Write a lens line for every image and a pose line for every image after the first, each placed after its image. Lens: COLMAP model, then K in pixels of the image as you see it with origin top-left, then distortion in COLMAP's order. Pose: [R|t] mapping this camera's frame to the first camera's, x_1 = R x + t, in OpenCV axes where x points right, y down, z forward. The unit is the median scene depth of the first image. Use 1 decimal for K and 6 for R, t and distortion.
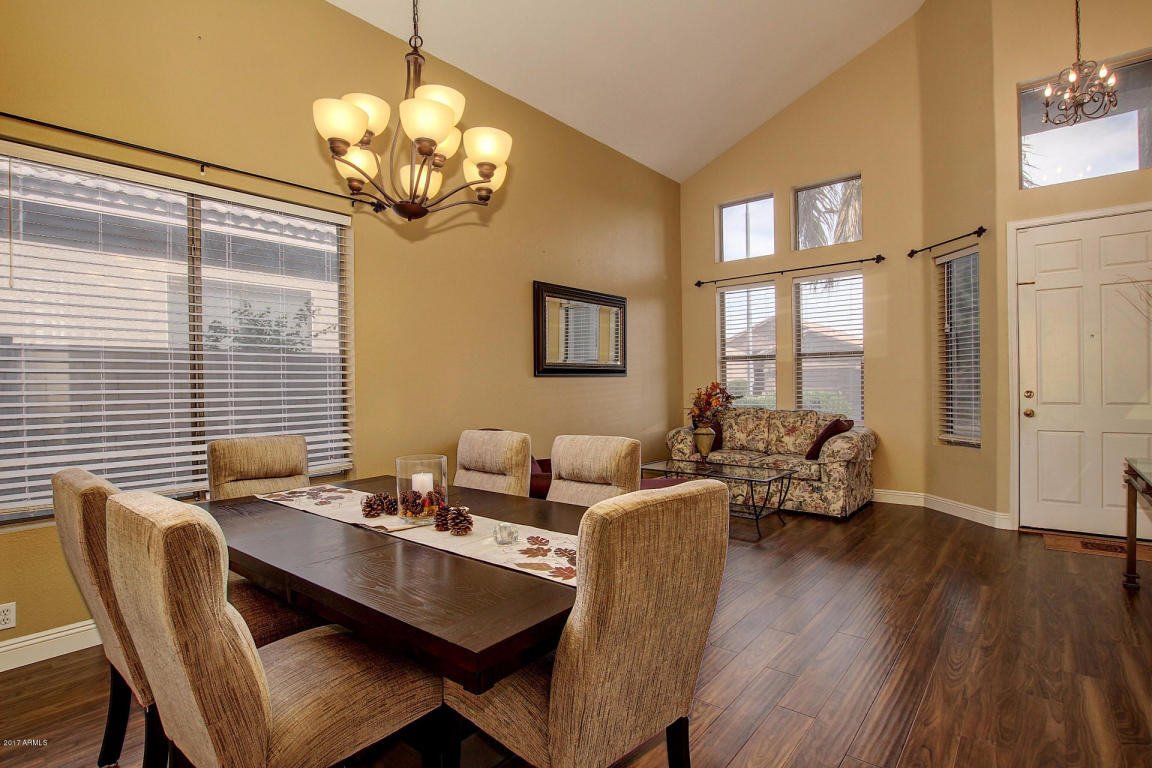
lens RADIAL K [[570.4, 0, 569.1], [0, 570.4, 387.6], [0, 0, 1]] dist [-0.027426, 0.000329]
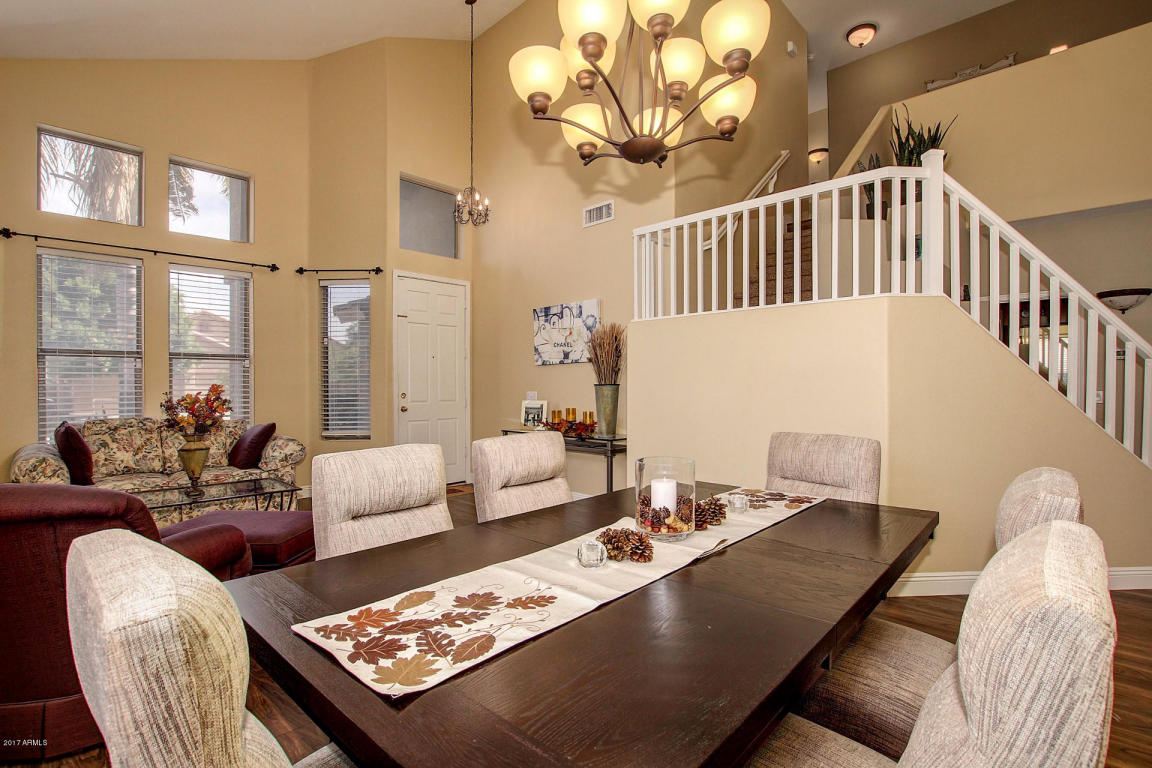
lens RADIAL K [[542.9, 0, 568.5], [0, 542.9, 387.3], [0, 0, 1]] dist [-0.027836, 0.001509]
pose [[0.073848, 0.008503, 0.997233, -0.440106], [0.008601, 0.999921, -0.009163, 0.006103], [-0.997232, 0.009254, 0.073769, 0.432752]]
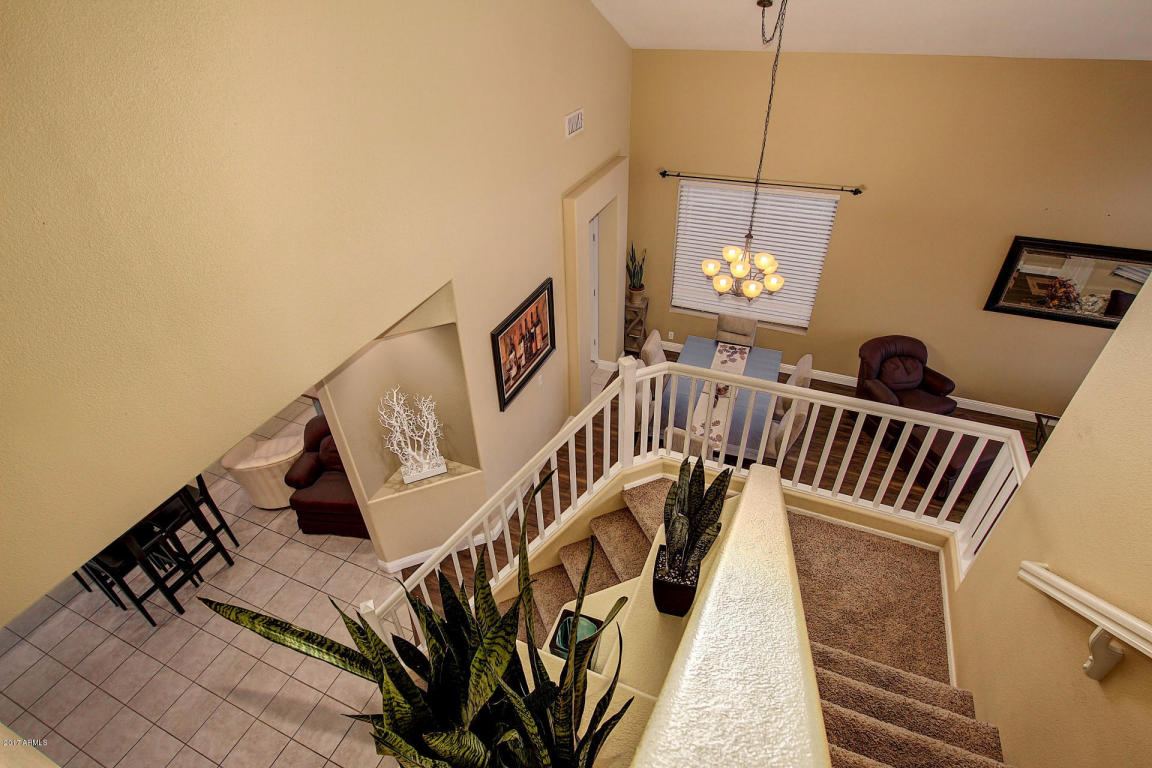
lens RADIAL K [[570.4, 0, 569.1], [0, 570.4, 387.6], [0, 0, 1]] dist [-0.027426, 0.000329]
pose [[0.288795, 0.571785, -0.767893, 0.709196], [0.019062, 0.798475, 0.601726, -0.633187], [0.957201, -0.188413, 0.219696, -0.155163]]
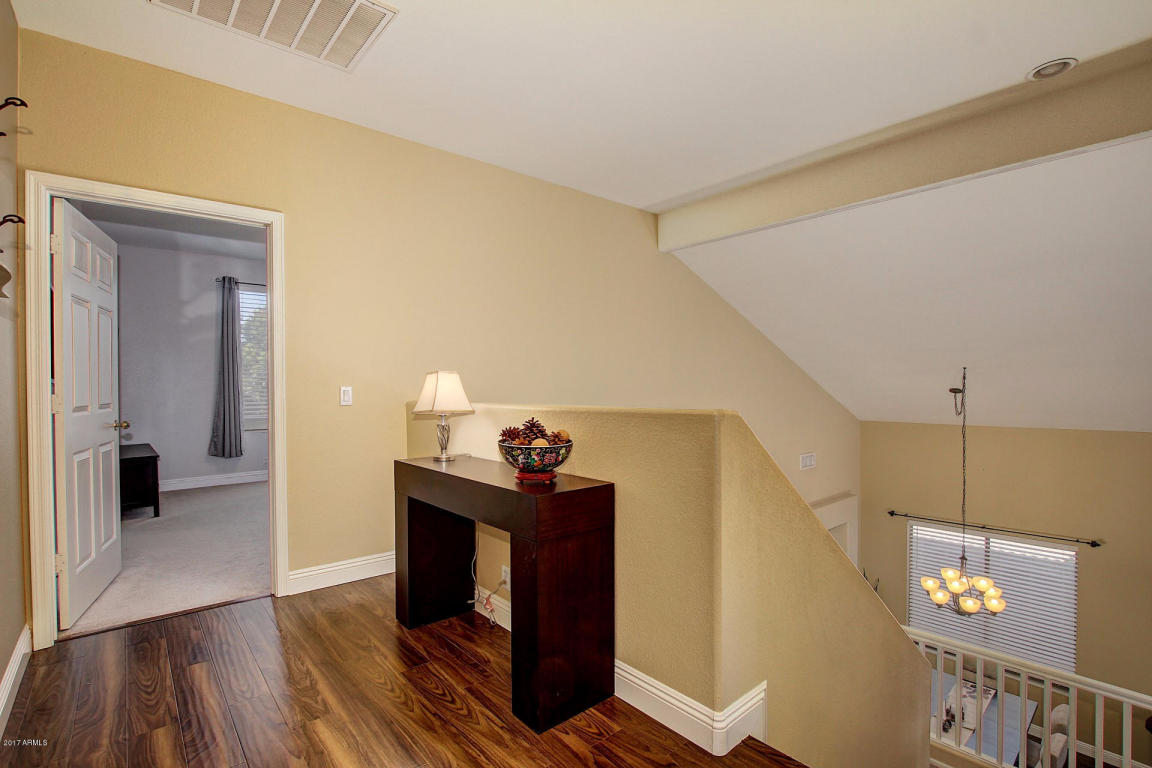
lens RADIAL K [[536.2, 0, 569.5], [0, 536.2, 392.7], [0, 0, 1]] dist [-0.028184, 0.000905]
pose [[-0.170341, 0.026949, -0.985017, 1.061969], [0.002229, 0.999634, 0.026963, -0.607200], [0.985383, 0.002397, -0.170338, -0.191007]]
